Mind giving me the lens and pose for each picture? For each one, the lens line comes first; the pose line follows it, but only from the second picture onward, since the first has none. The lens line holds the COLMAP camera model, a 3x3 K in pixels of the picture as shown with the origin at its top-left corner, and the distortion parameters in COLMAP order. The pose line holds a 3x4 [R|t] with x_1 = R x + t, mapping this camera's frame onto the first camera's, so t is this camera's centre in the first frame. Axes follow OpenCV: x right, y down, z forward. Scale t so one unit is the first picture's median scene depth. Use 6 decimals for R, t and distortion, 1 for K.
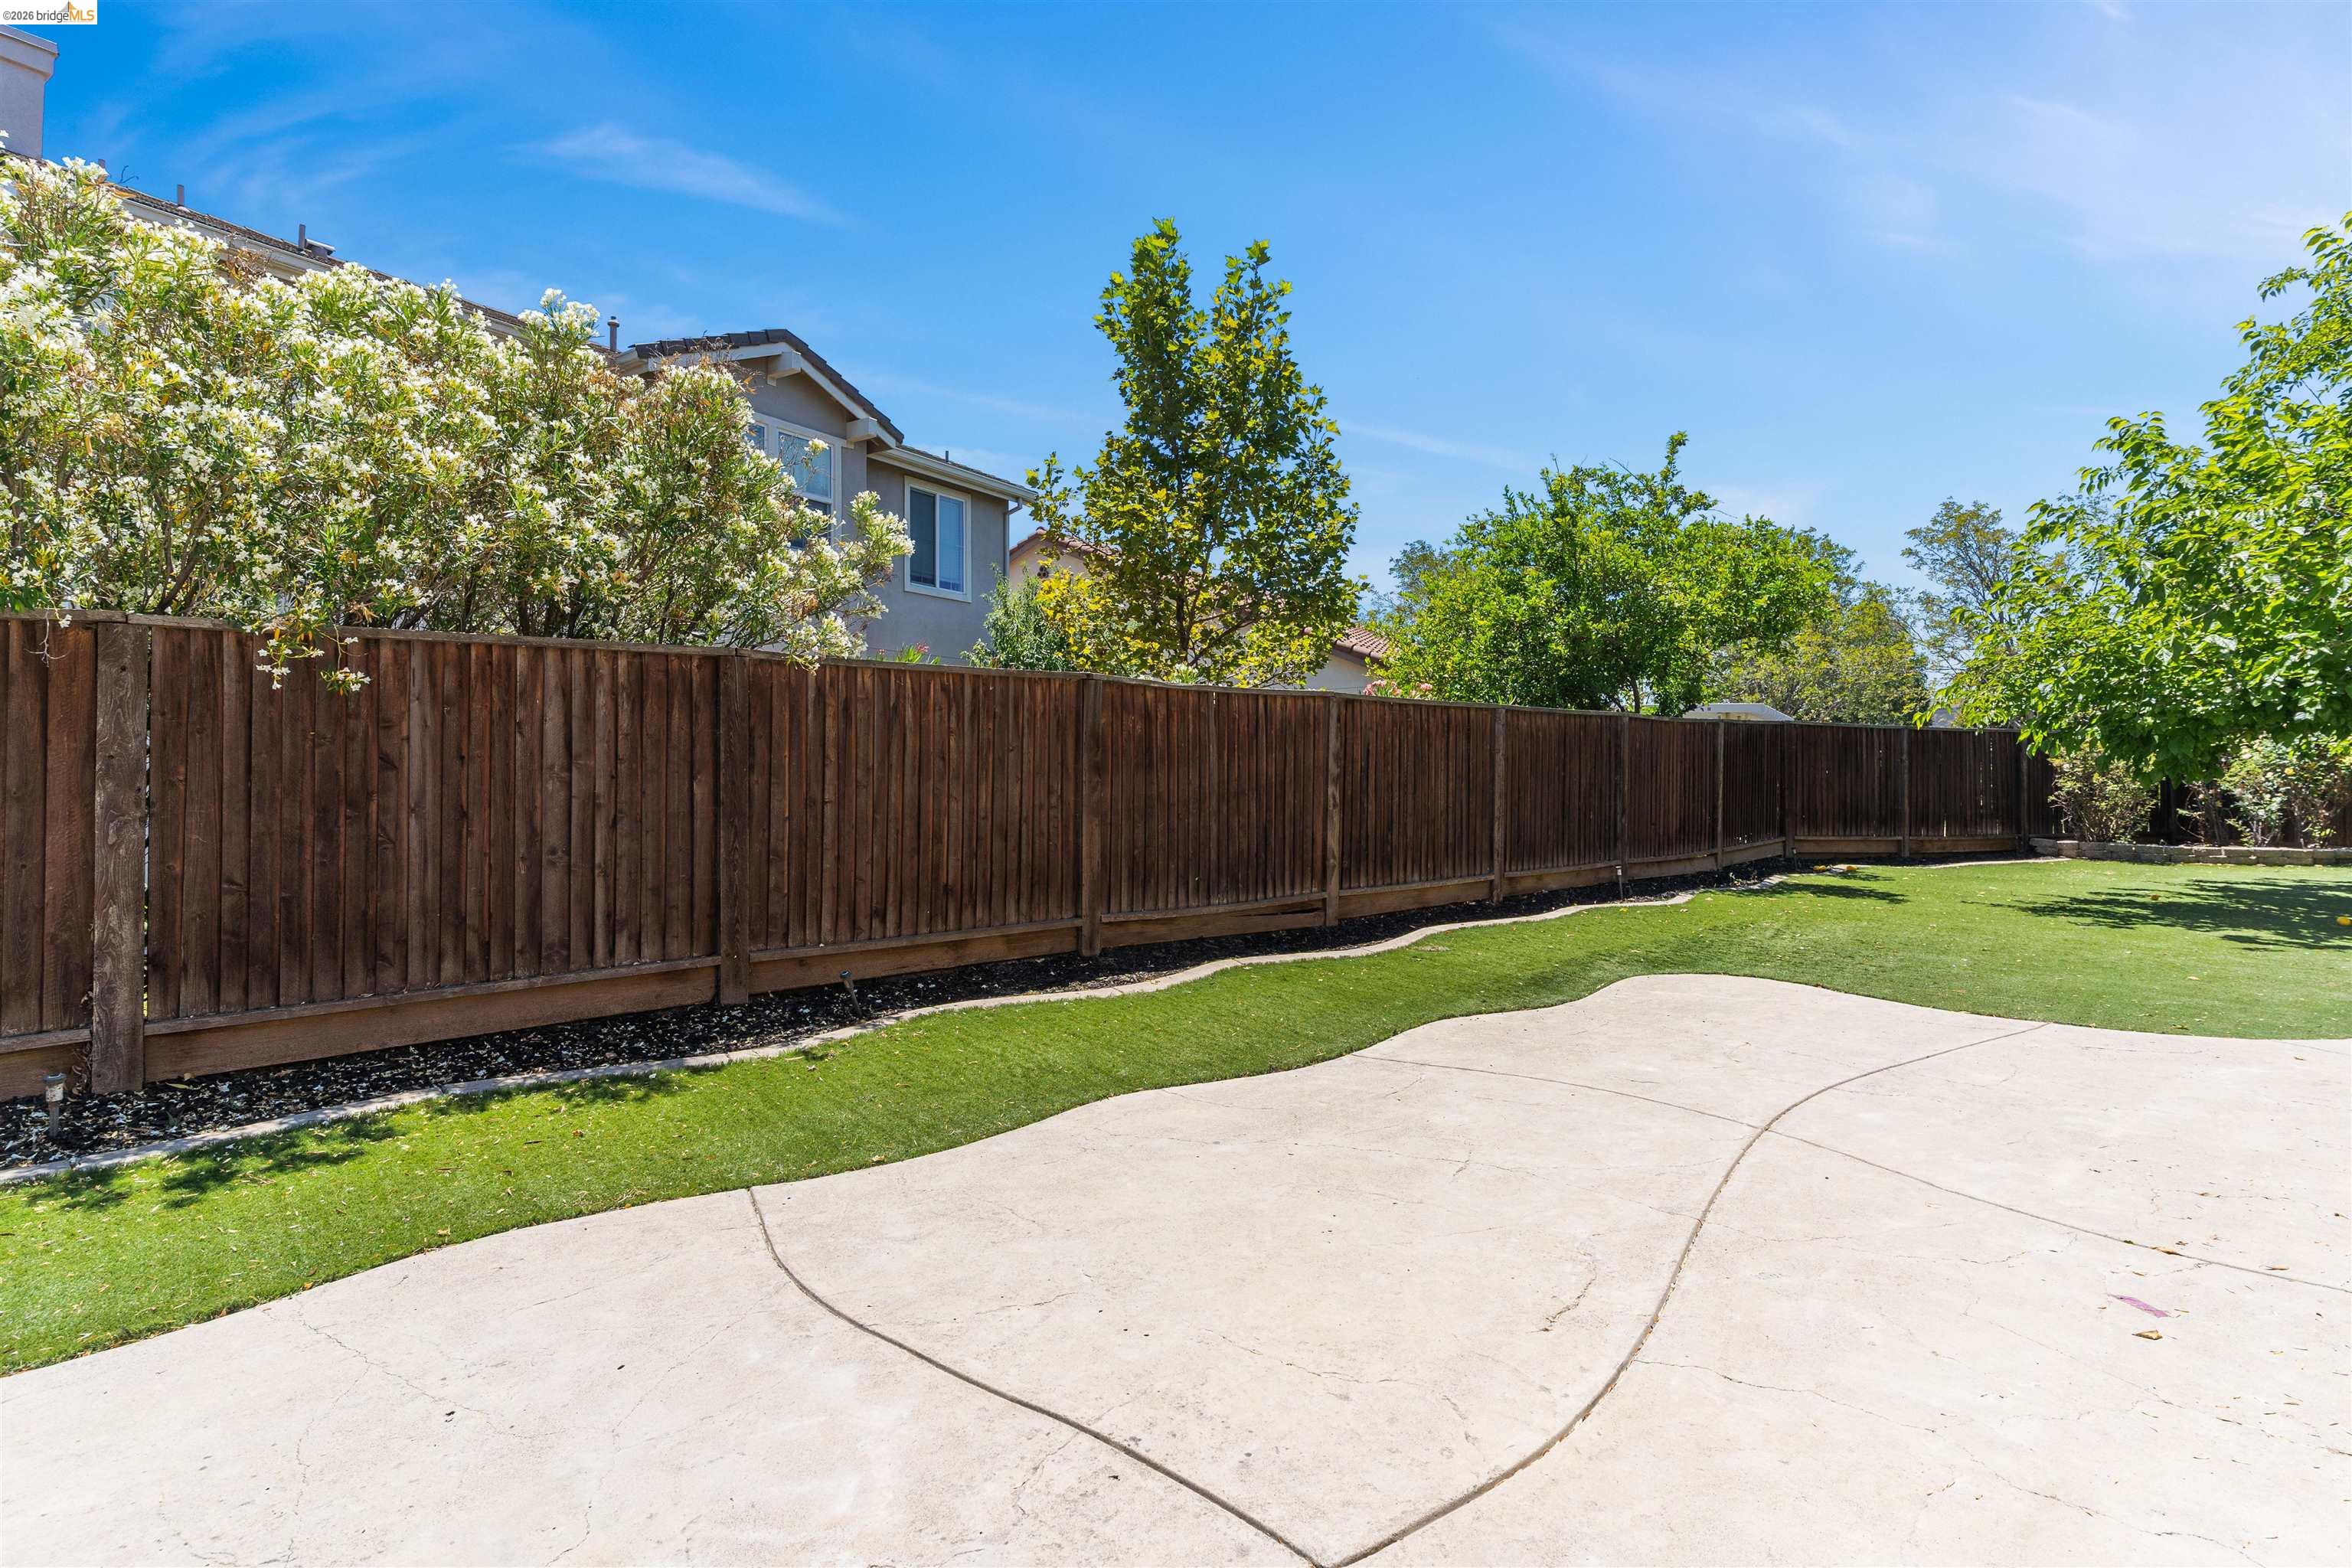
lens RADIAL K [[1142.0, 0, 1175.4], [0, 1142.0, 765.5], [0, 0, 1]] dist [0.004097, -0.000824]
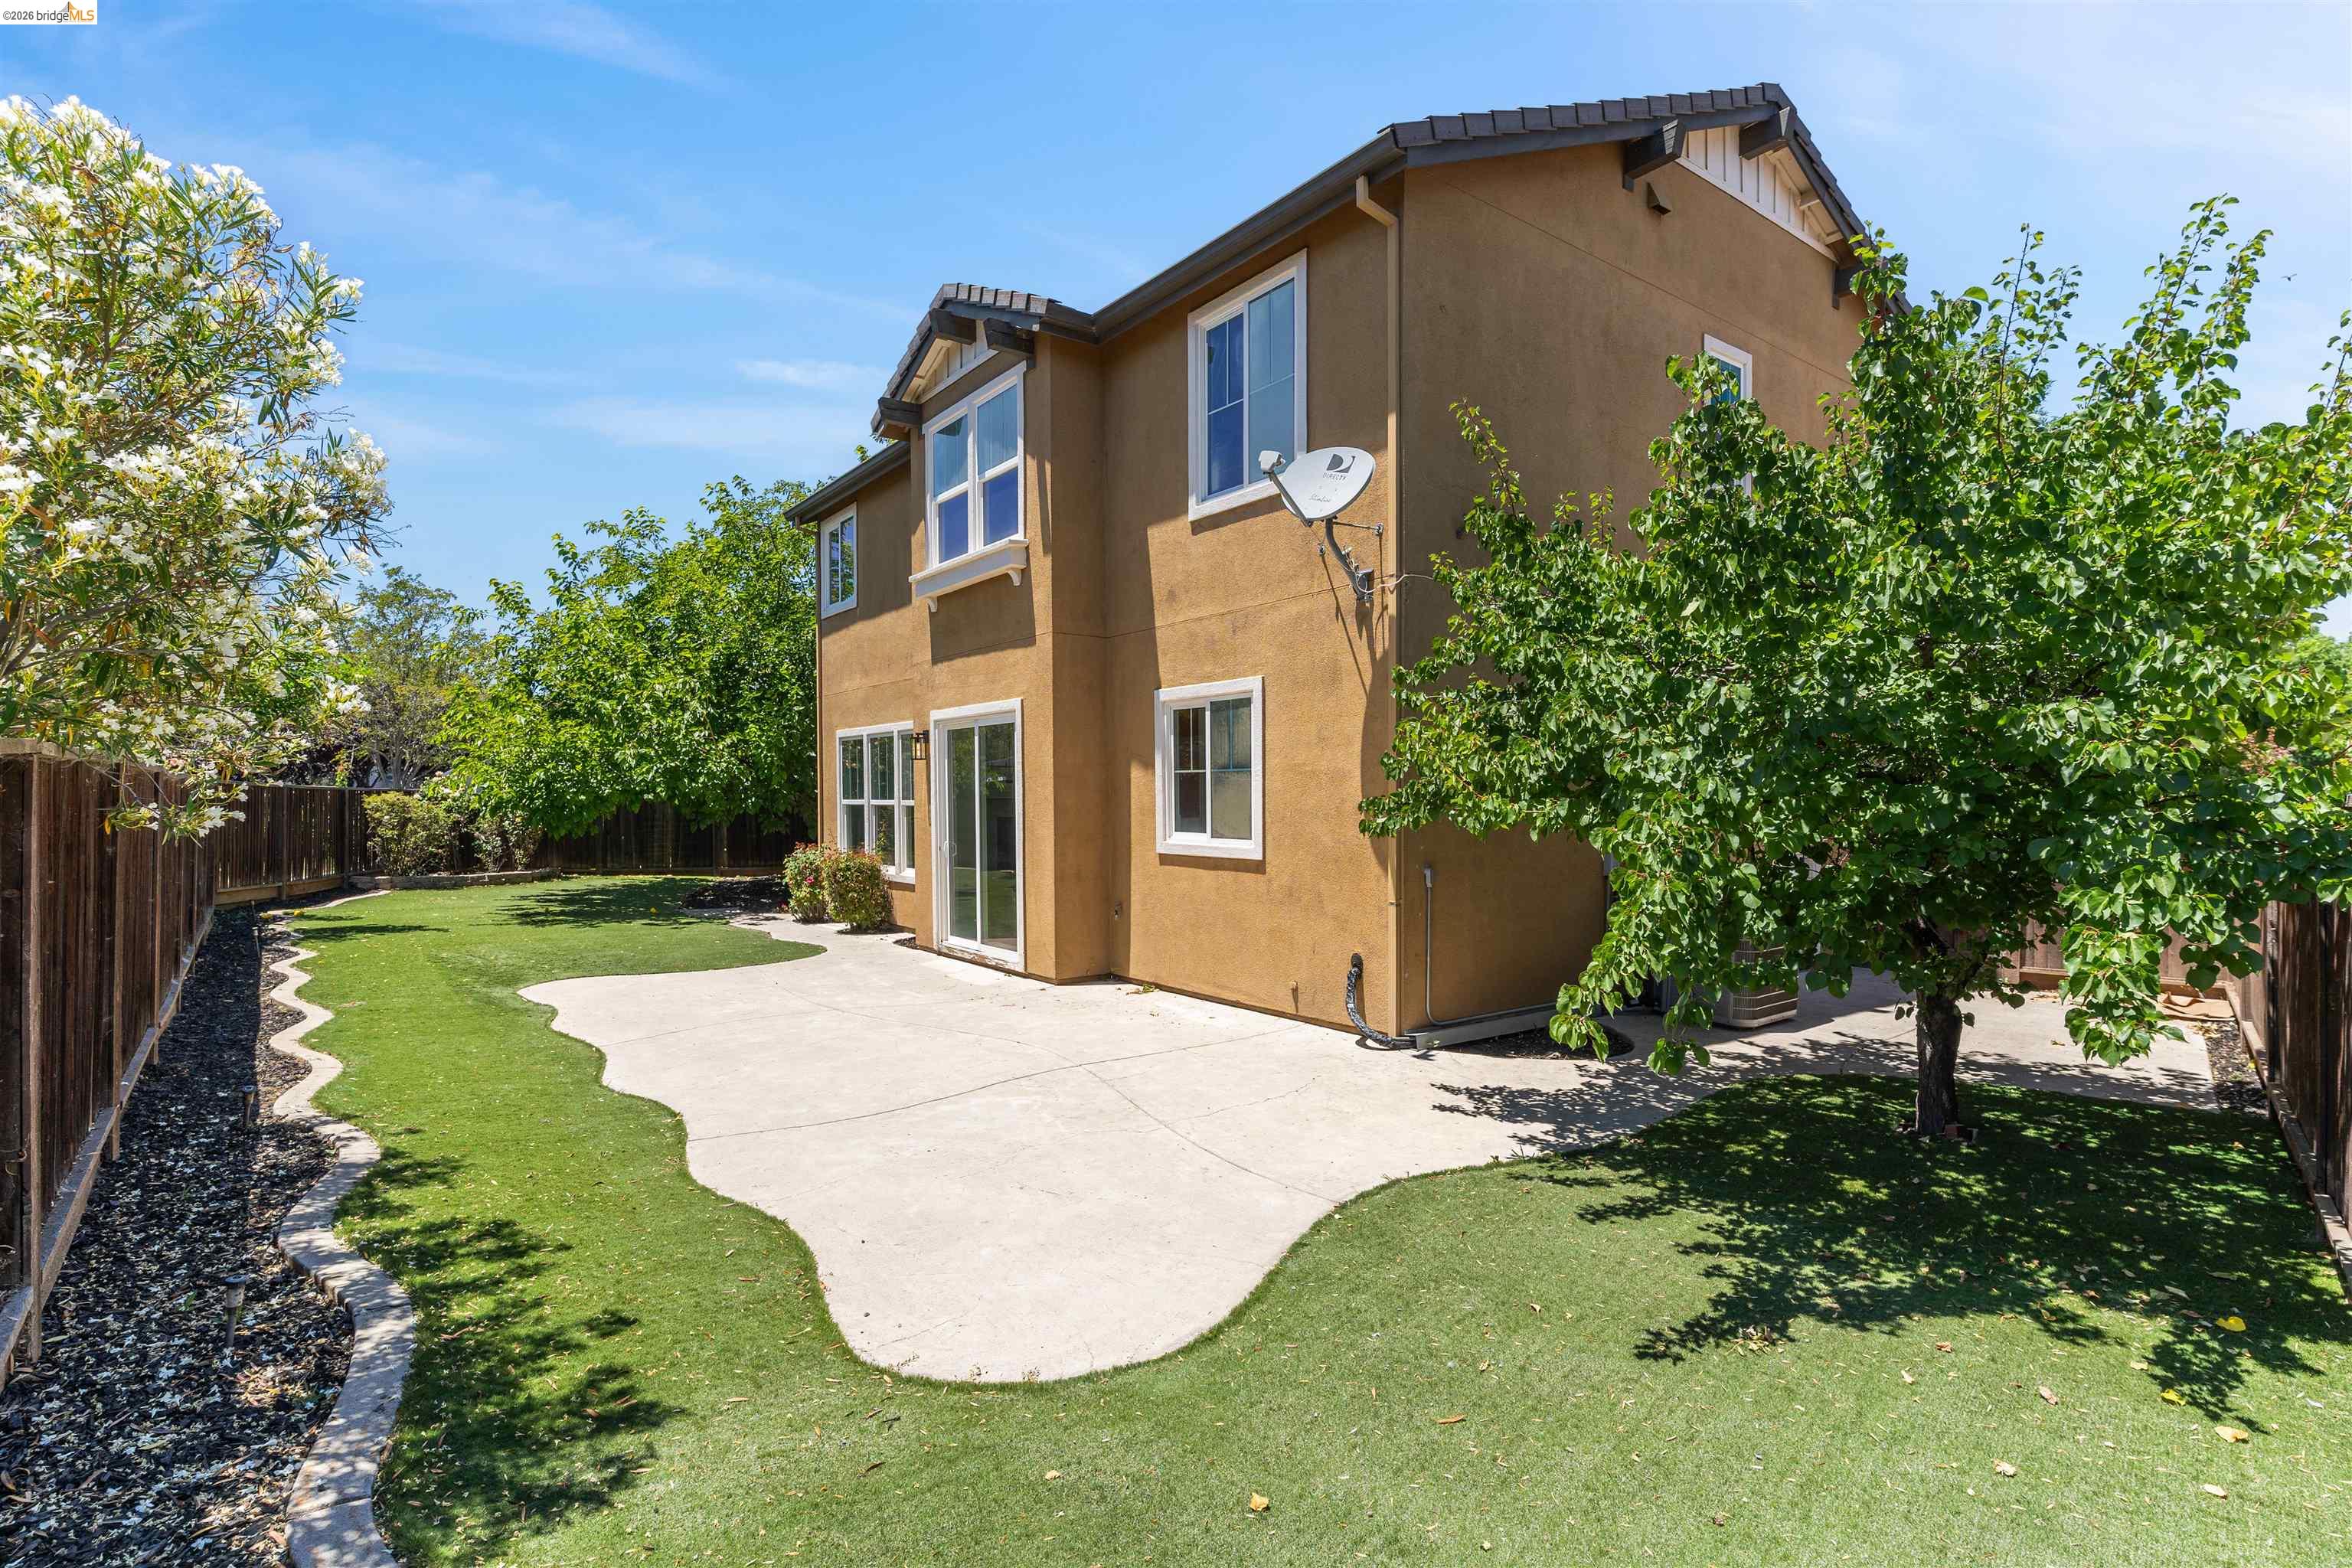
lens RADIAL K [[1142.0, 0, 1207.3], [0, 1142.0, 799.6], [0, 0, 1]] dist [0.004097, -0.000824]
pose [[0.032434, 0.000381, 0.999474, -1.146261], [-0.009525, 0.999955, -0.000072, -0.070659], [-0.999428, -0.009518, 0.032436, 0.125220]]
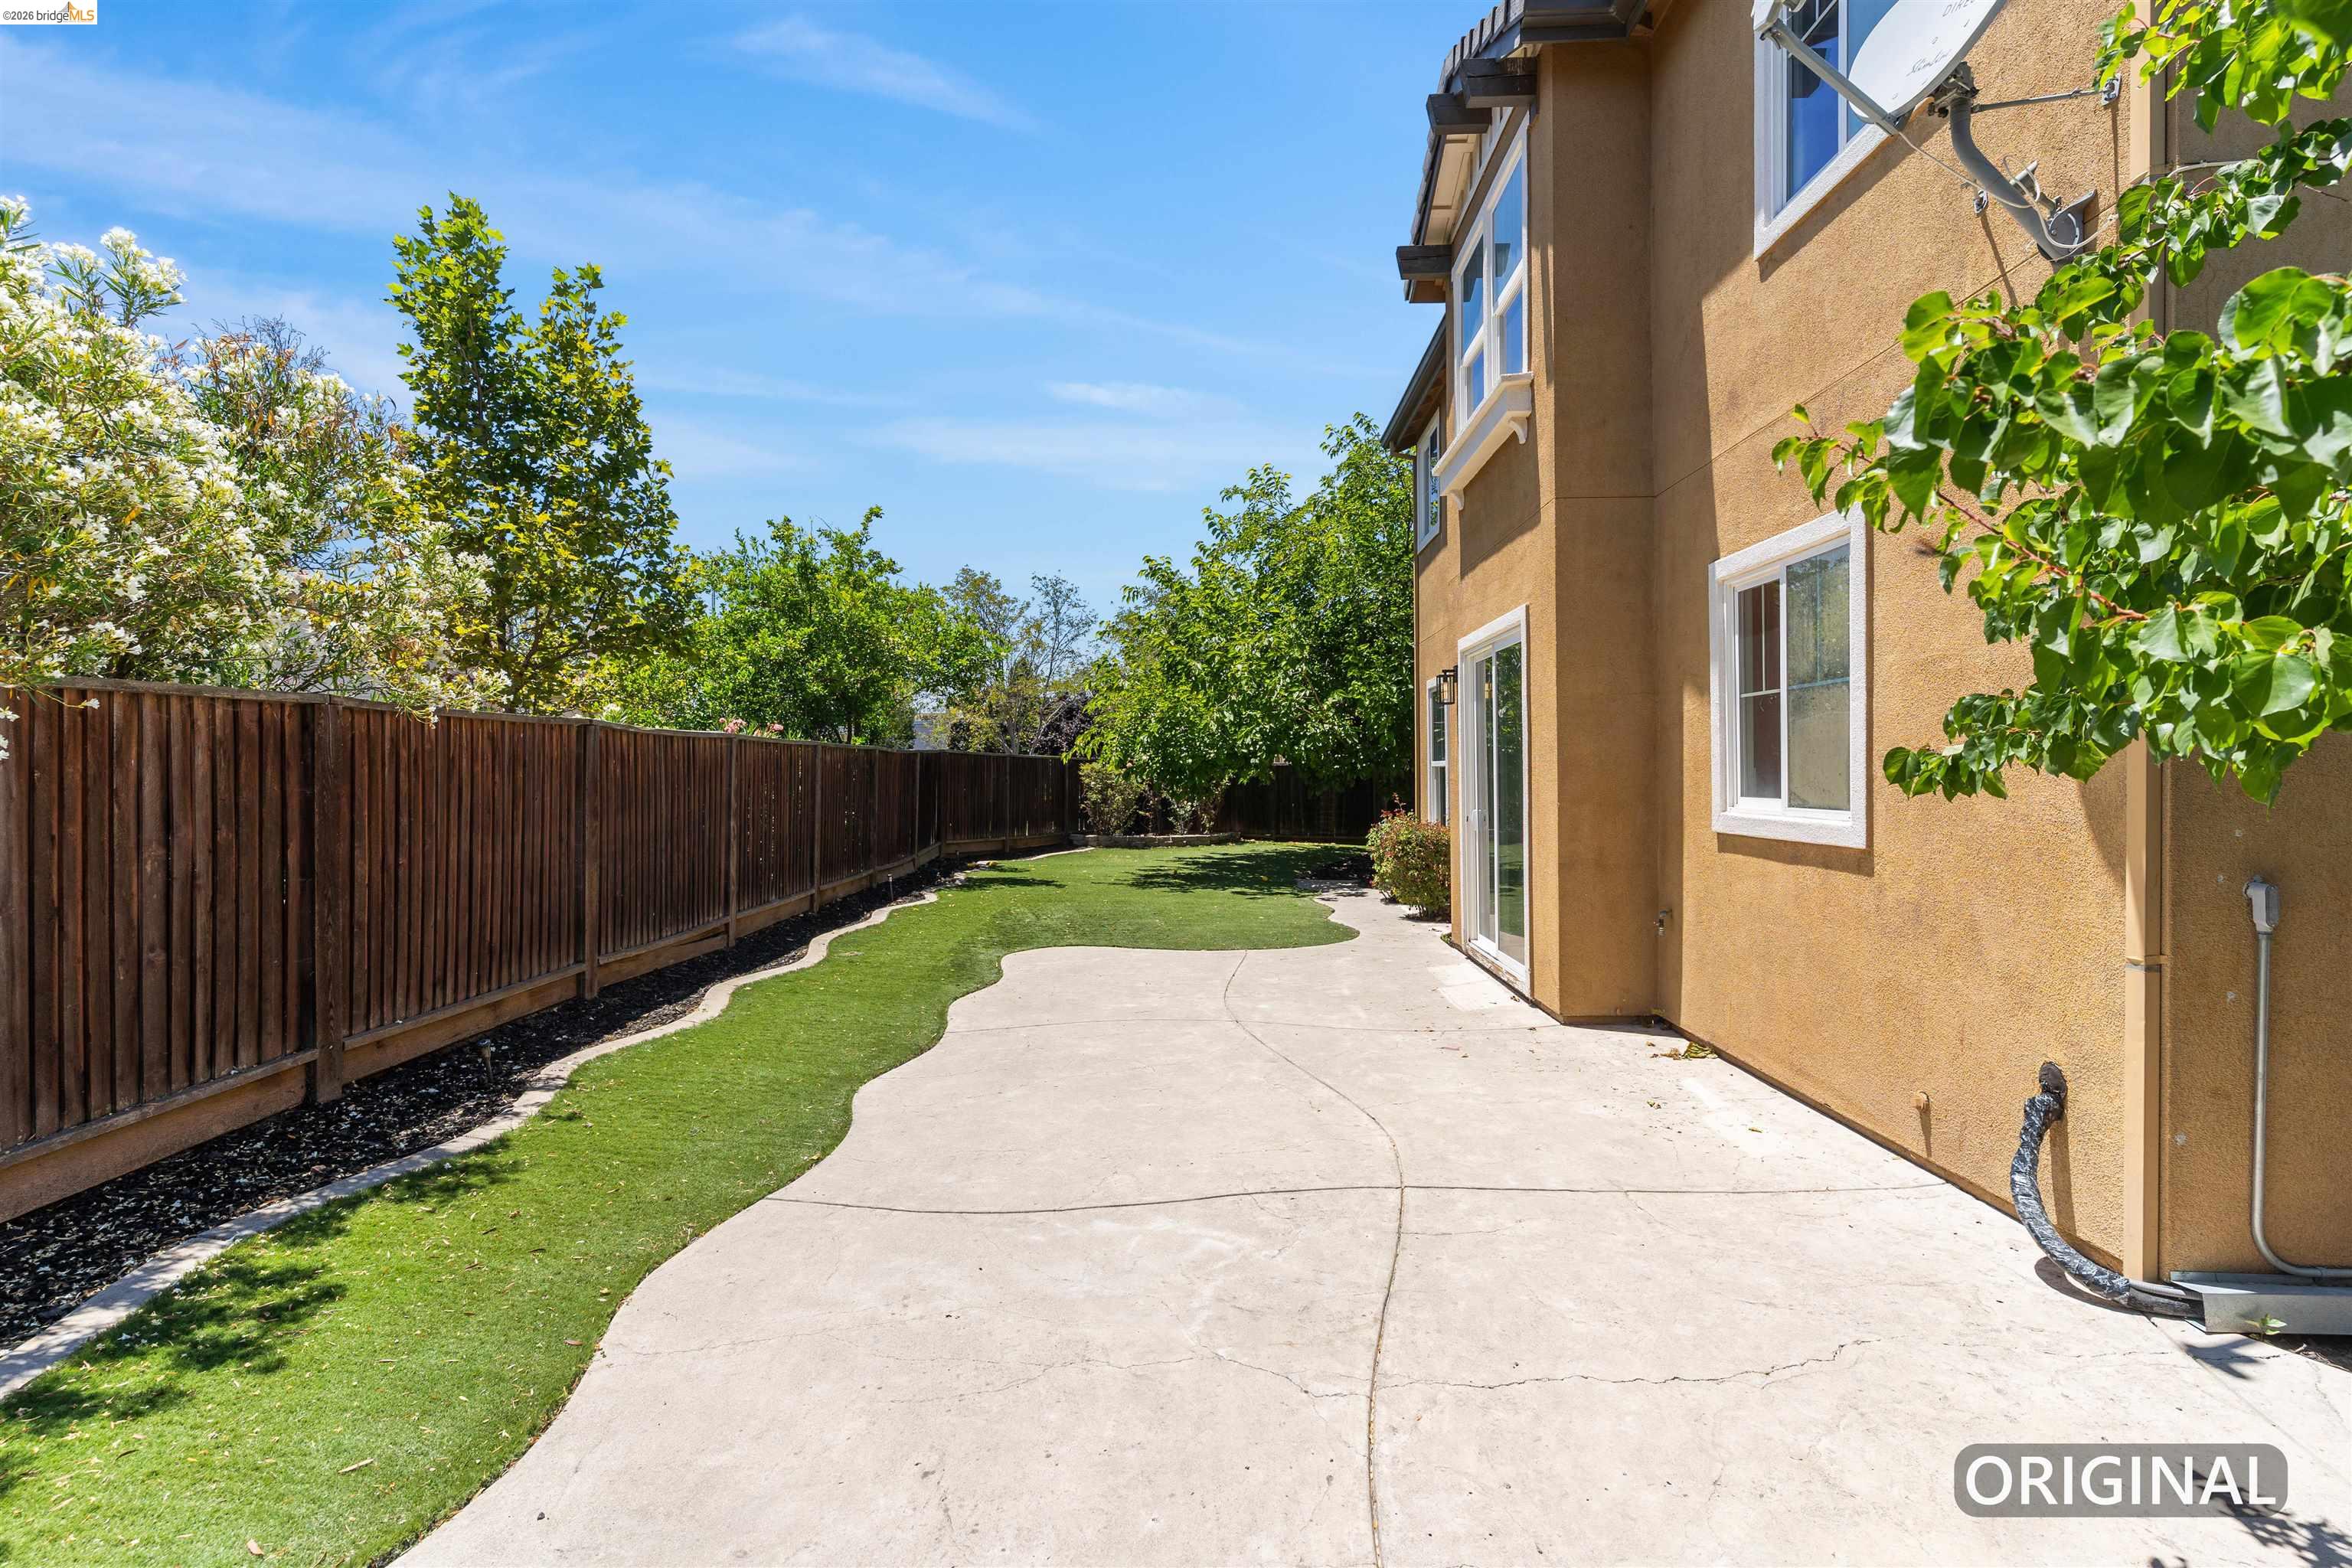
lens RADIAL K [[1142.0, 0, 1175.6], [0, 1142.0, 788.4], [0, 0, 1]] dist [0.004097, -0.000824]
pose [[0.662942, -0.009756, 0.748607, -0.569159], [-0.004786, 0.999839, 0.017268, -0.046058], [-0.748656, -0.015030, 0.662789, -0.058834]]
